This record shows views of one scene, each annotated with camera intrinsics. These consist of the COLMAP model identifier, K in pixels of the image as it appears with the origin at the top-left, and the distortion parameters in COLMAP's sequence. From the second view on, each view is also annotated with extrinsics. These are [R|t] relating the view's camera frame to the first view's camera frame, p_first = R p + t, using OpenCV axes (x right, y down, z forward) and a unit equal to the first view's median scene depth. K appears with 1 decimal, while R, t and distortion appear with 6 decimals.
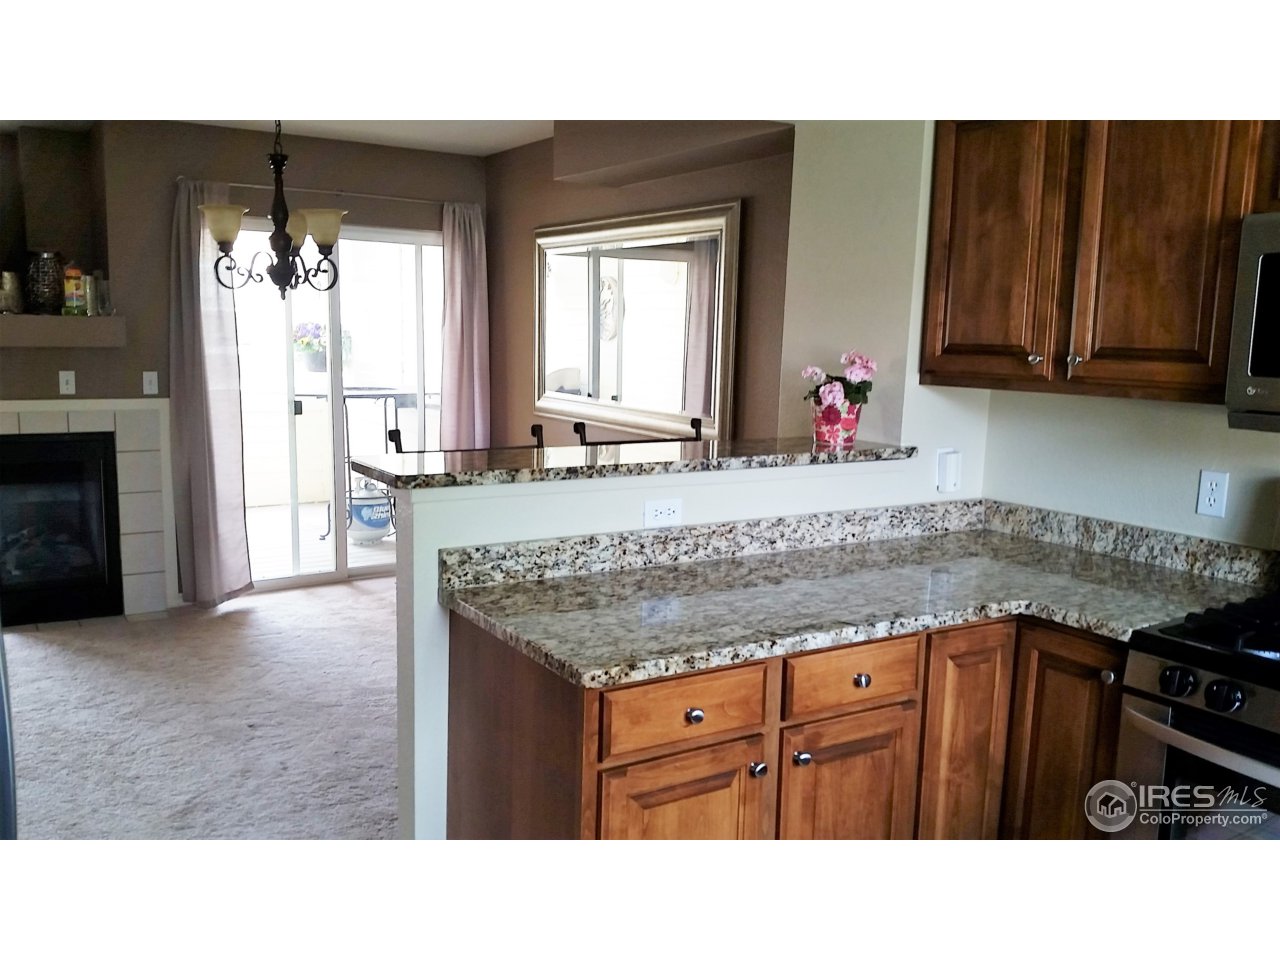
lens RADIAL K [[1051.5, 0, 637.7], [0, 1051.5, 486.2], [0, 0, 1]] dist [0.190227, -0.462837]
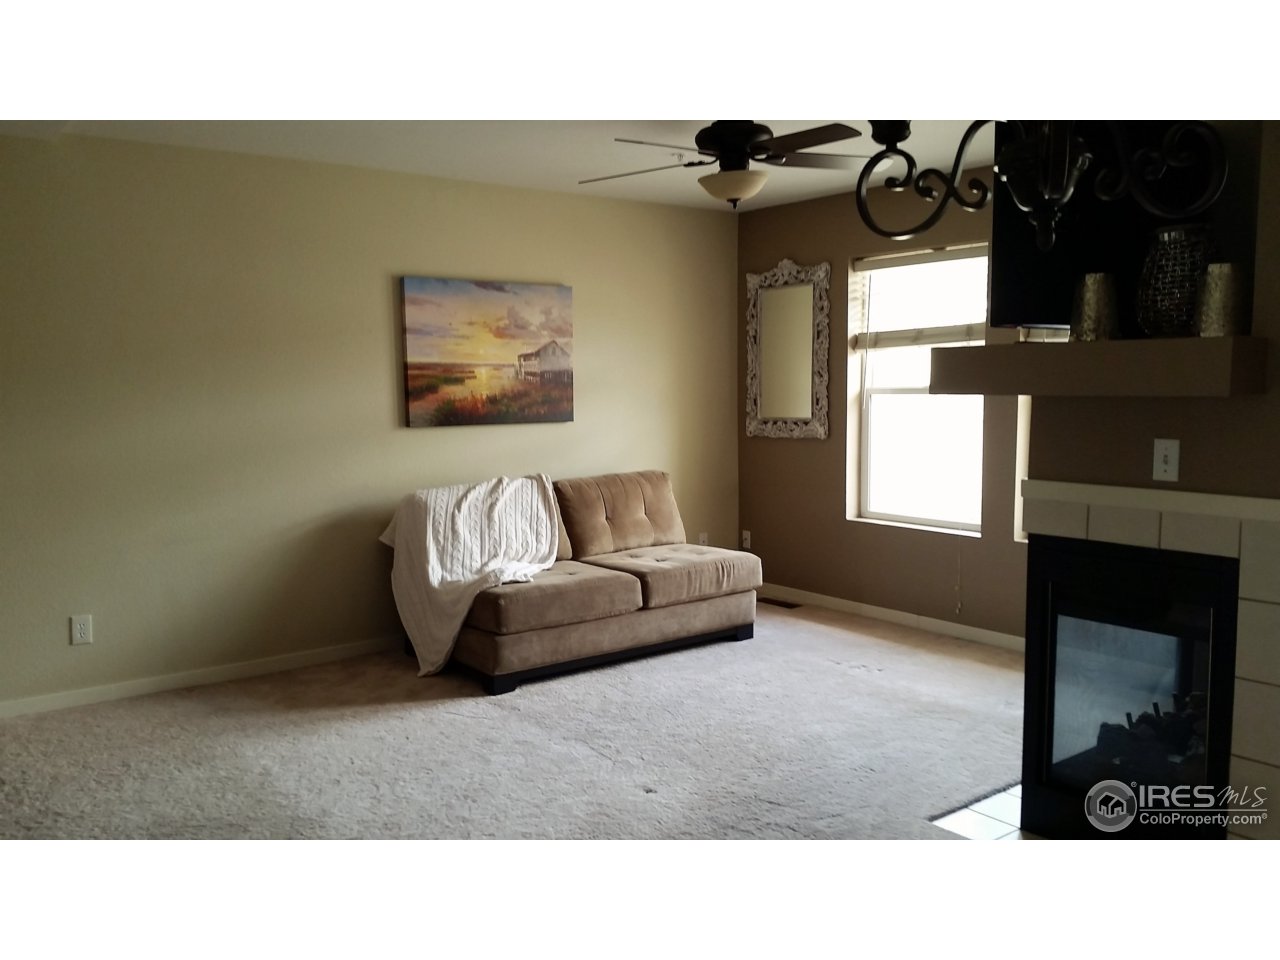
lens RADIAL K [[1051.5, 0, 637.7], [0, 1051.5, 486.2], [0, 0, 1]] dist [0.190227, -0.462837]
pose [[0.098446, 0.079312, -0.991977, -0.003644], [-0.136708, 0.988446, 0.065462, -0.080241], [0.985708, 0.129167, 0.108151, 0.649902]]
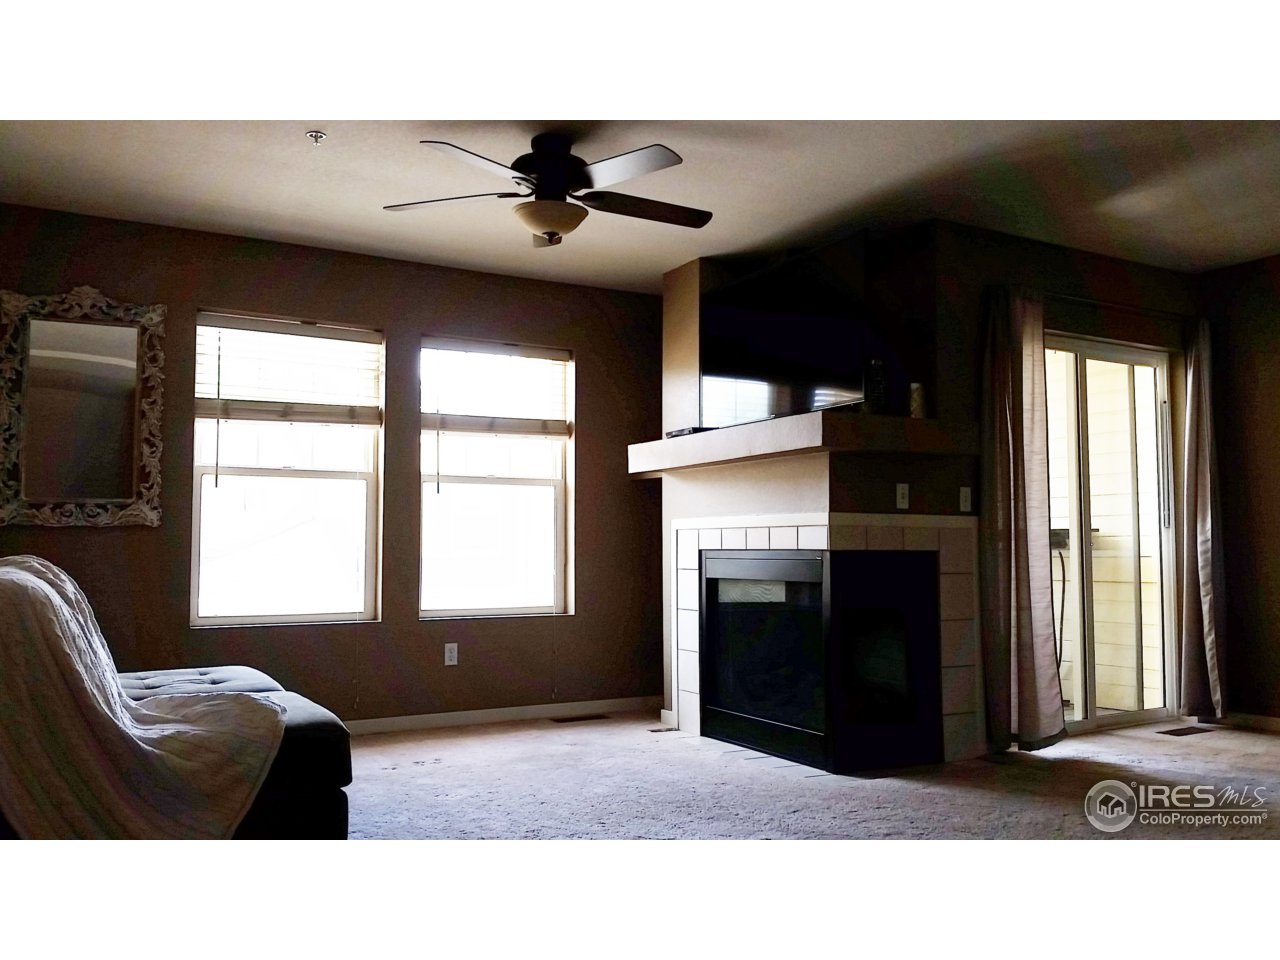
lens RADIAL K [[1051.5, 0, 637.7], [0, 1051.5, 486.2], [0, 0, 1]] dist [0.190227, -0.462837]
pose [[0.999411, -0.023387, -0.025097, -0.720224], [0.017490, 0.976737, -0.213728, 0.084982], [0.029511, 0.213163, 0.976571, 0.088080]]
